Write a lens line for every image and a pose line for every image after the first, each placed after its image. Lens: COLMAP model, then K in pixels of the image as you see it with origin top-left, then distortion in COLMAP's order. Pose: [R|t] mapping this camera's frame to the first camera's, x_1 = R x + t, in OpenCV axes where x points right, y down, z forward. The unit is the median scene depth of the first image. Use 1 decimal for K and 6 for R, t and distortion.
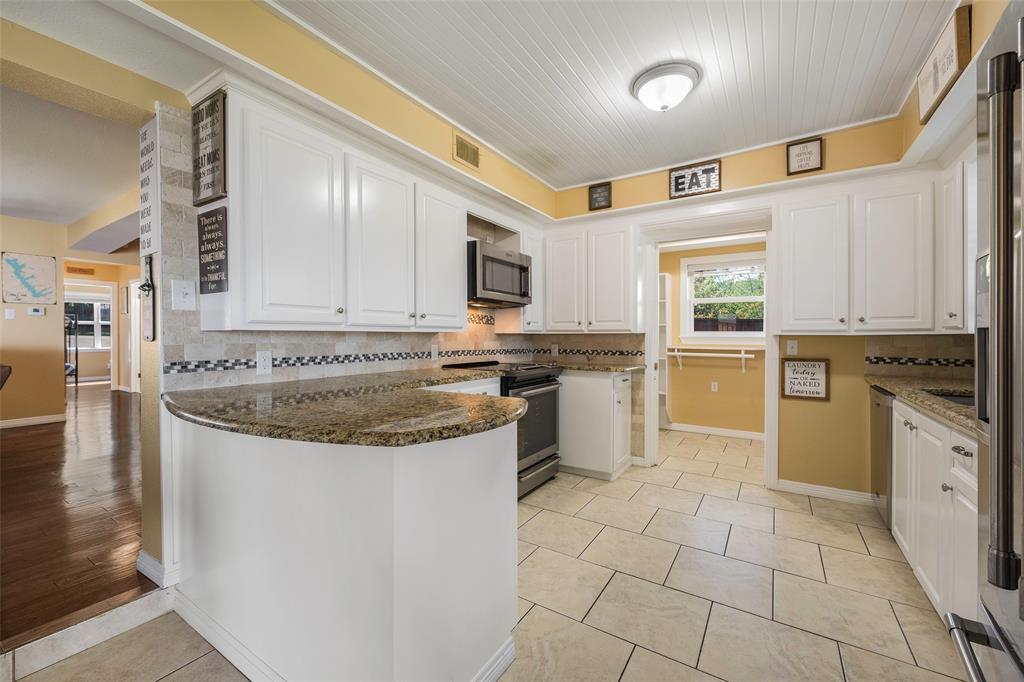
lens RADIAL K [[420.7, 0, 509.4], [0, 420.7, 339.8], [0, 0, 1]] dist [-0.018571, 0.000463]
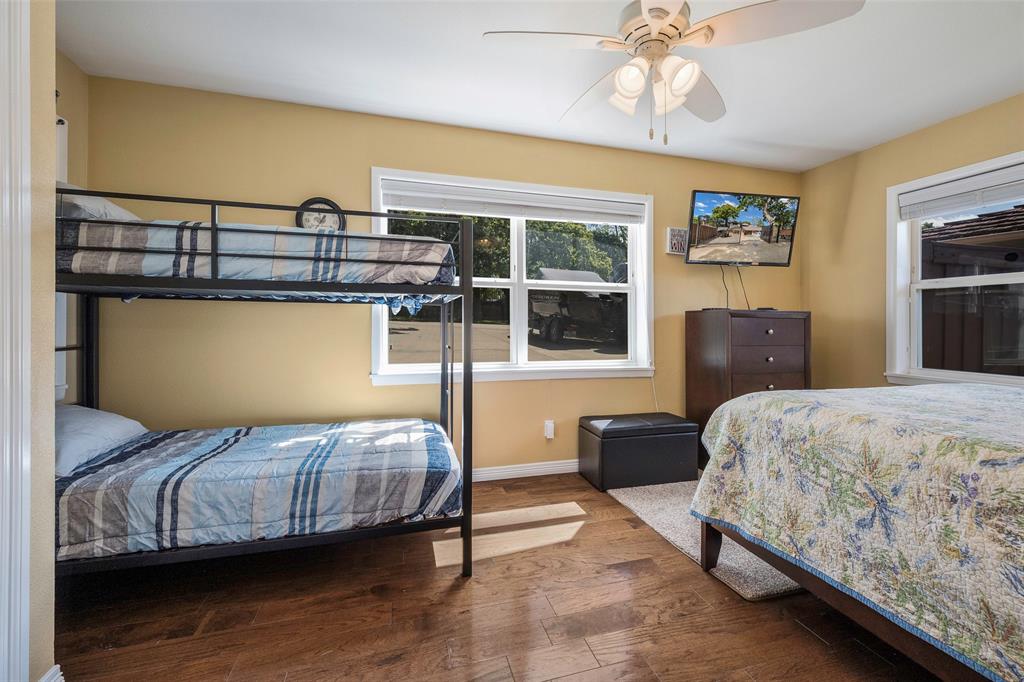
lens RADIAL K [[420.7, 0, 508.6], [0, 420.7, 334.1], [0, 0, 1]] dist [-0.018571, 0.000463]
pose [[0.757581, -0.001800, -0.652739, -0.892016], [0.000067, 0.999996, -0.002679, -0.004842], [0.652742, 0.001986, 0.757578, 0.848962]]
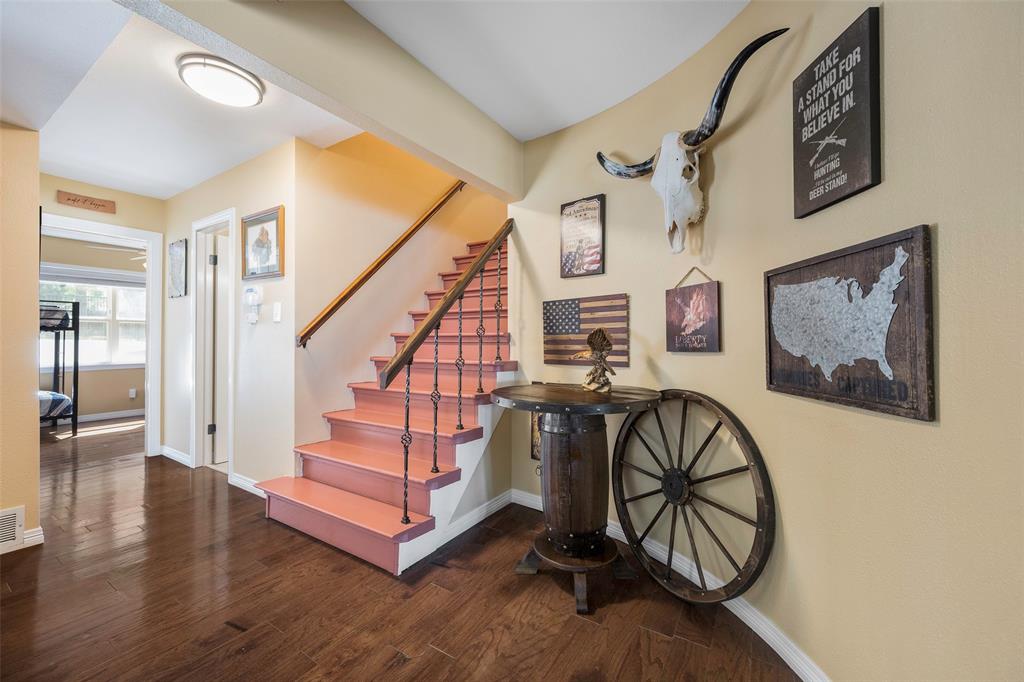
lens RADIAL K [[420.7, 0, 509.0], [0, 420.7, 336.3], [0, 0, 1]] dist [-0.018571, 0.000463]
pose [[0.999998, 0.001470, 0.001631, -0.489944], [-0.001451, 0.999925, -0.012149, -0.011662], [-0.001648, 0.012147, 0.999925, 0.464930]]
